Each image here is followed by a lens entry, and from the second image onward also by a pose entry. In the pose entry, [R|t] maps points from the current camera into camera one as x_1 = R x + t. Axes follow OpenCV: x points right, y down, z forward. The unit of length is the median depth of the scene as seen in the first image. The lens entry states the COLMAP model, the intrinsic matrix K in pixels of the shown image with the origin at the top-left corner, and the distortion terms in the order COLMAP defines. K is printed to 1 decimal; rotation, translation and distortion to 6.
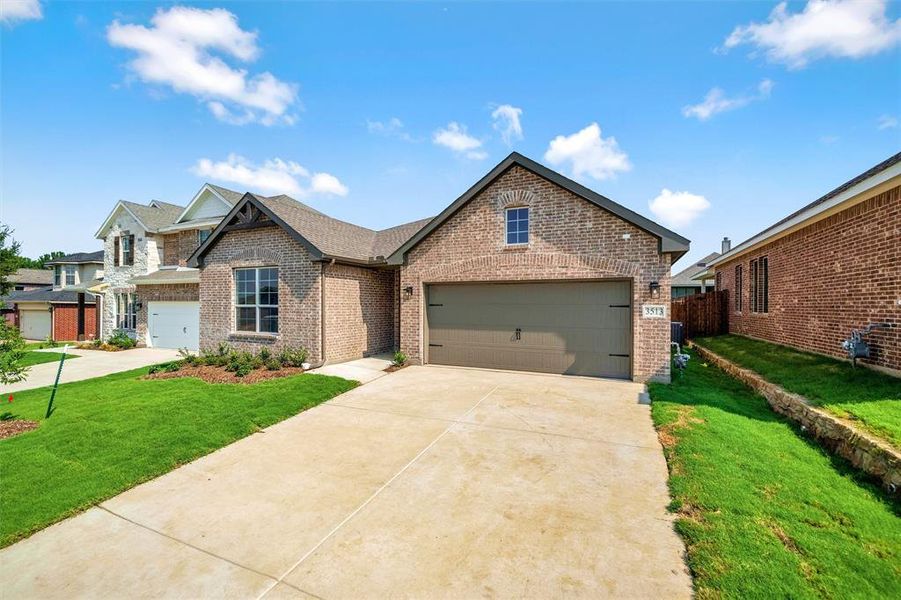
lens RADIAL K [[409.6, 0, 450.5], [0, 409.6, 300.0], [0, 0, 1]] dist [0.000597, 0.000037]
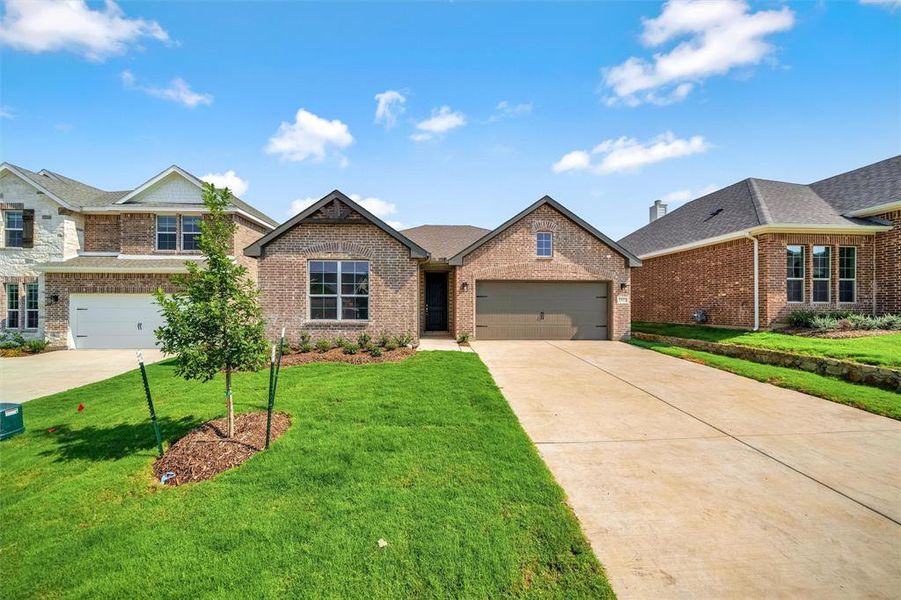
lens RADIAL K [[324.2, 0, 450.5], [0, 324.2, 300.0], [0, 0, 1]] dist [-0.007018, 0.000004]
pose [[0.873625, 0.007255, 0.486545, -0.659880], [-0.003331, 0.999955, -0.008931, 0.034022], [-0.486588, 0.006182, 0.873610, 0.113545]]
